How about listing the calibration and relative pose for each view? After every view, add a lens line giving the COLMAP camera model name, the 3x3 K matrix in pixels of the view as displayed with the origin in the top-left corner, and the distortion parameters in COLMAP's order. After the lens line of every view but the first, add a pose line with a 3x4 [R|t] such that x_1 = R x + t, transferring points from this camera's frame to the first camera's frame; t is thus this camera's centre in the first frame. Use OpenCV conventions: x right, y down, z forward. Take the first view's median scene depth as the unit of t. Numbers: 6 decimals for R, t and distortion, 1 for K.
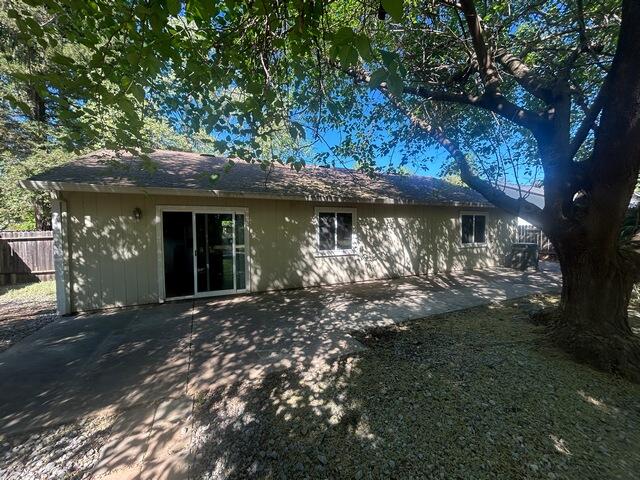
lens RADIAL K [[257.9, 0, 320.0], [0, 257.9, 240.0], [0, 0, 1]] dist [-0.000352, 0.000563]
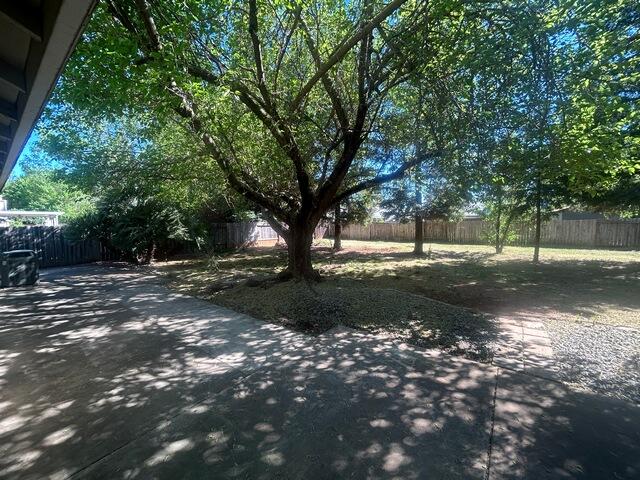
lens RADIAL K [[257.9, 0, 320.0], [0, 257.9, 240.0], [0, 0, 1]] dist [-0.000352, 0.000563]
pose [[-0.474374, -0.042970, 0.879274, -0.928842], [0.061524, 0.994747, 0.081806, -0.094384], [-0.878171, 0.092903, -0.469239, 1.808504]]
